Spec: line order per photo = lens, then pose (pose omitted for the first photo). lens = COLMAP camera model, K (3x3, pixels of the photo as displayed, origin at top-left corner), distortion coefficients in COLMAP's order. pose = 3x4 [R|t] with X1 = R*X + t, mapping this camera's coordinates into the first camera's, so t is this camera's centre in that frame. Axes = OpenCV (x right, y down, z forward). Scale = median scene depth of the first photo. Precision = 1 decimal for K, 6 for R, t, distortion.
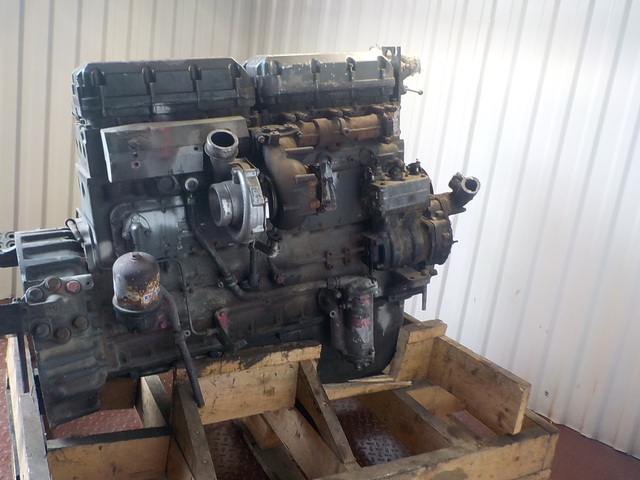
lens RADIAL K [[612.4, 0, 324.7], [0, 612.4, 239.9], [0, 0, 1]] dist [0.021500, 0.000000]
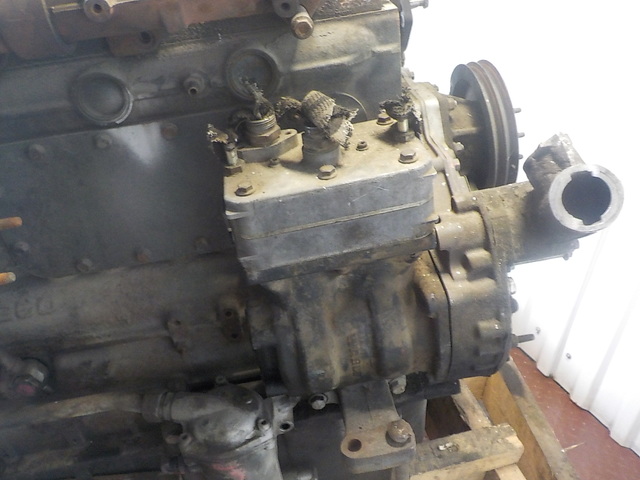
lens RADIAL K [[612.4, 0, 322.0], [0, 612.4, 235.9], [0, 0, 1]] dist [0.021500, 0.000000]
pose [[0.934758, 0.133350, -0.329311, 0.226775], [-0.030027, 0.953226, 0.300764, -0.157186], [0.354015, -0.271254, 0.895039, 0.721172]]
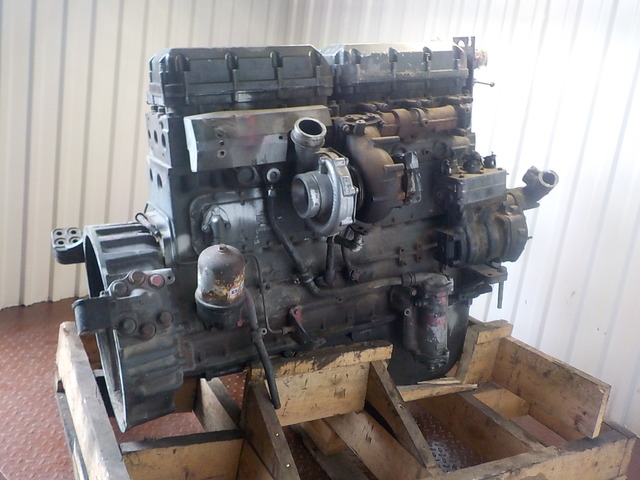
lens RADIAL K [[612.4, 0, 319.0], [0, 612.4, 239.9], [0, 0, 1]] dist [0.021500, 0.000000]
pose [[0.999996, -0.001561, 0.002246, -0.129174], [0.001602, 0.999831, -0.018339, 0.024875], [-0.002217, 0.018343, 0.999829, 0.035747]]
